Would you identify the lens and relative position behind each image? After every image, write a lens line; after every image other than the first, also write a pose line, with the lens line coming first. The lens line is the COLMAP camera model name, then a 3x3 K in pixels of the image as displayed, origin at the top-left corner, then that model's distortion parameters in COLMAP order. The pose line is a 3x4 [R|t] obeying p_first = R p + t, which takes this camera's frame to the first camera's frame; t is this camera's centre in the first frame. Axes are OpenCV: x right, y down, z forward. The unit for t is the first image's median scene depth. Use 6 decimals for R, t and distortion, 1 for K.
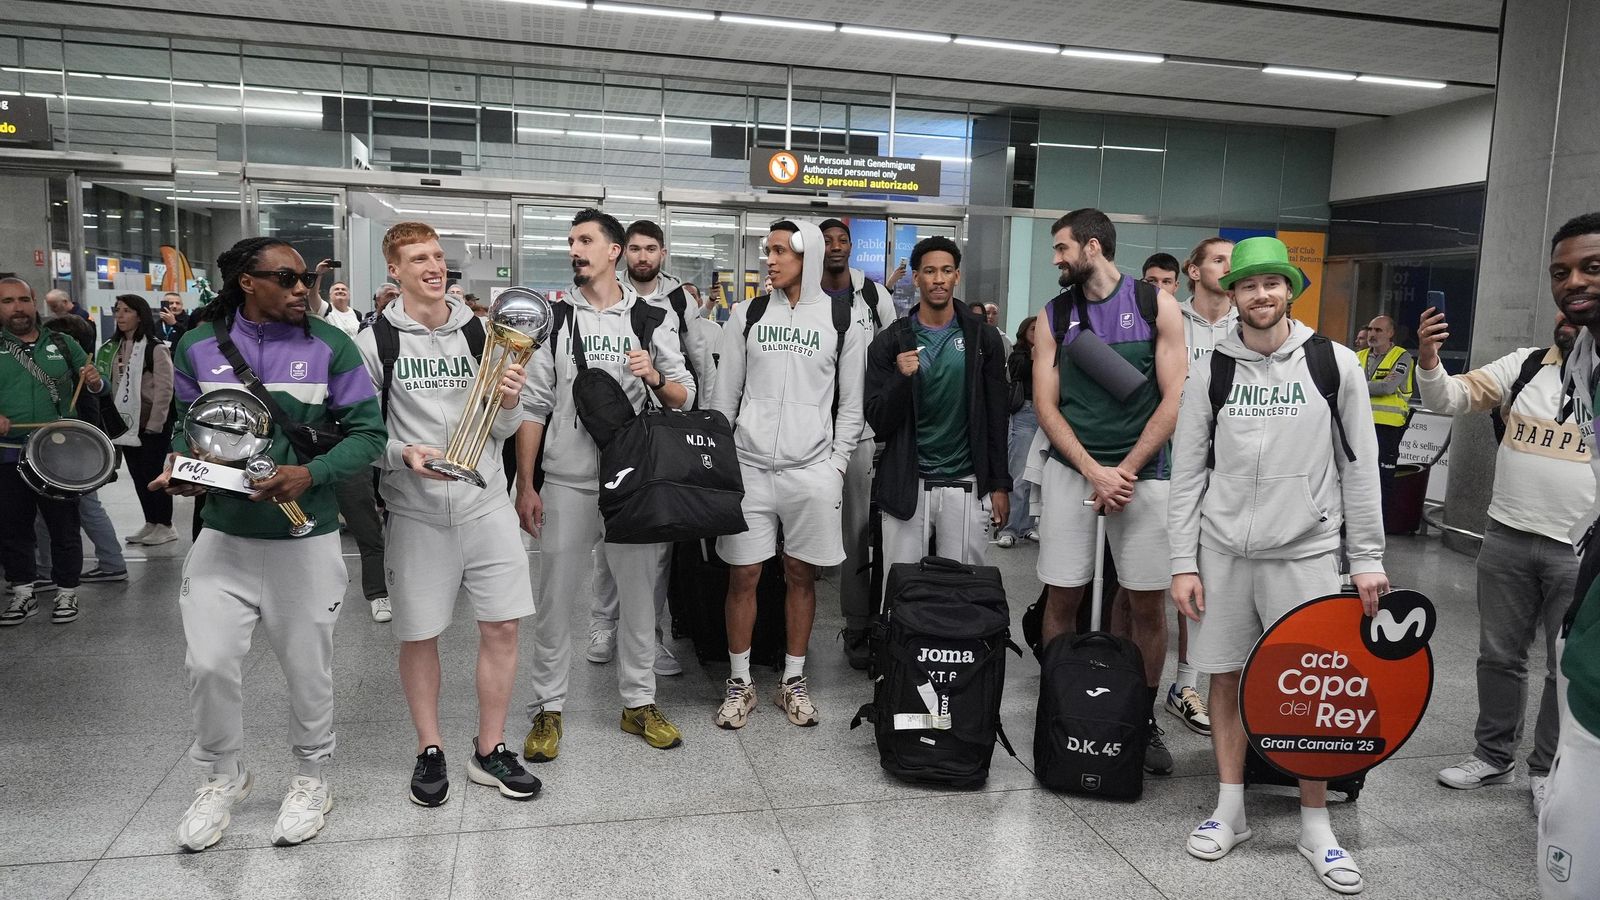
lens RADIAL K [[1142.8, 0, 812.3], [0, 1142.8, 462.6], [0, 0, 1]] dist [0.000996, 0.006648]
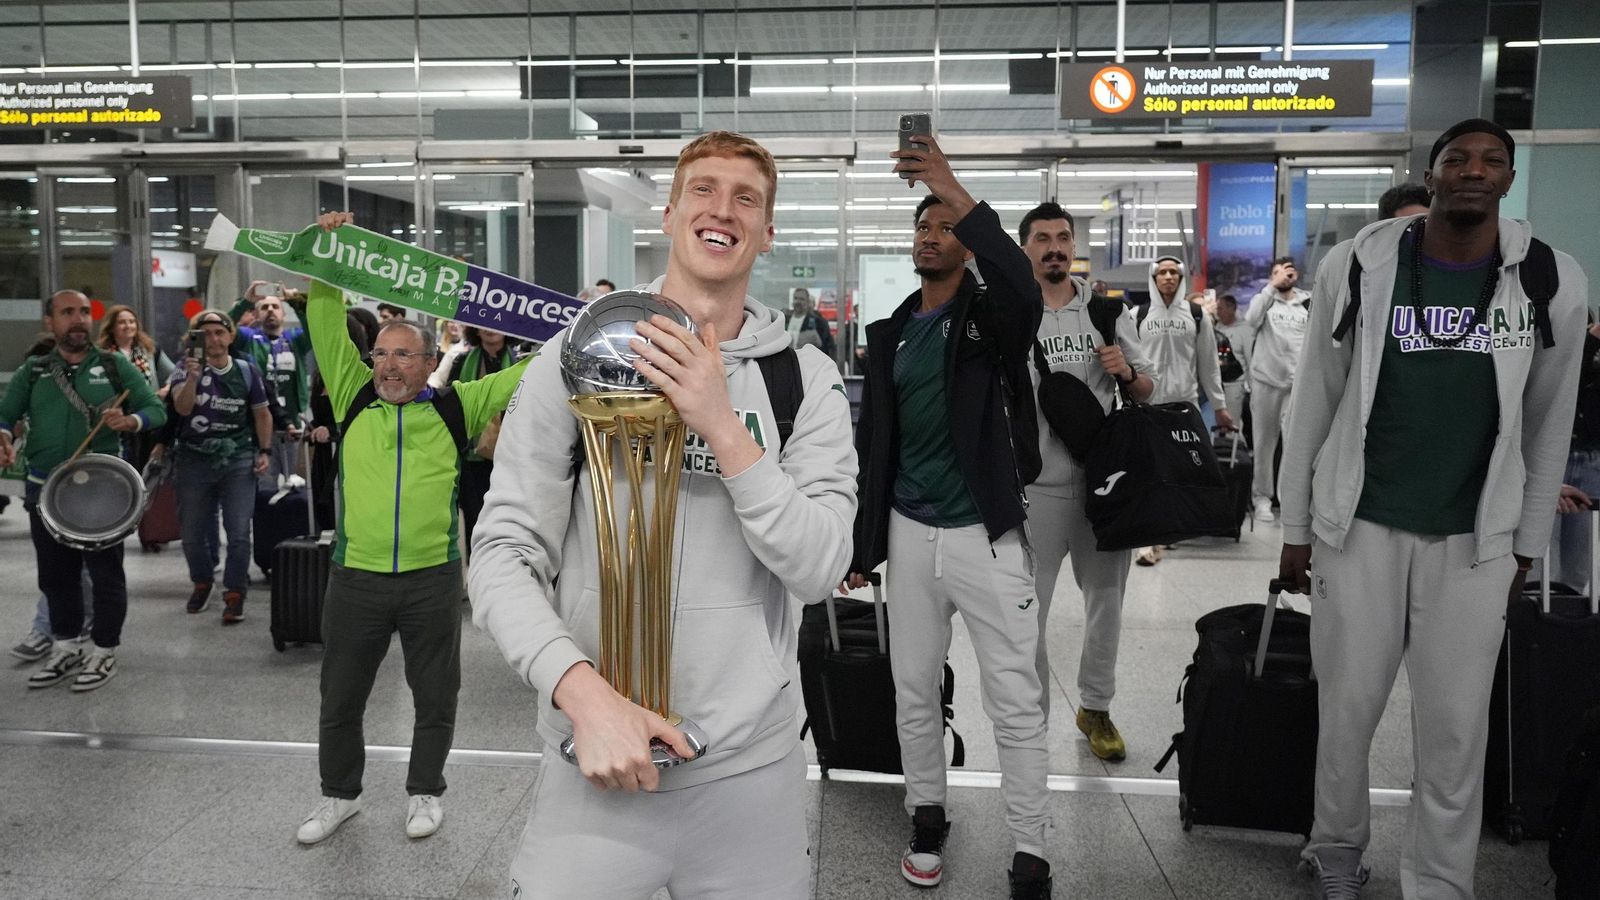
lens RADIAL K [[1142.8, 0, 748.2], [0, 1142.8, 408.8], [0, 0, 1]] dist [0.000996, 0.006648]
pose [[0.941446, 0.003102, -0.337149, 0.000349], [-0.019454, 0.998792, -0.045133, -0.036041], [0.336601, 0.049050, 0.940369, 0.299163]]
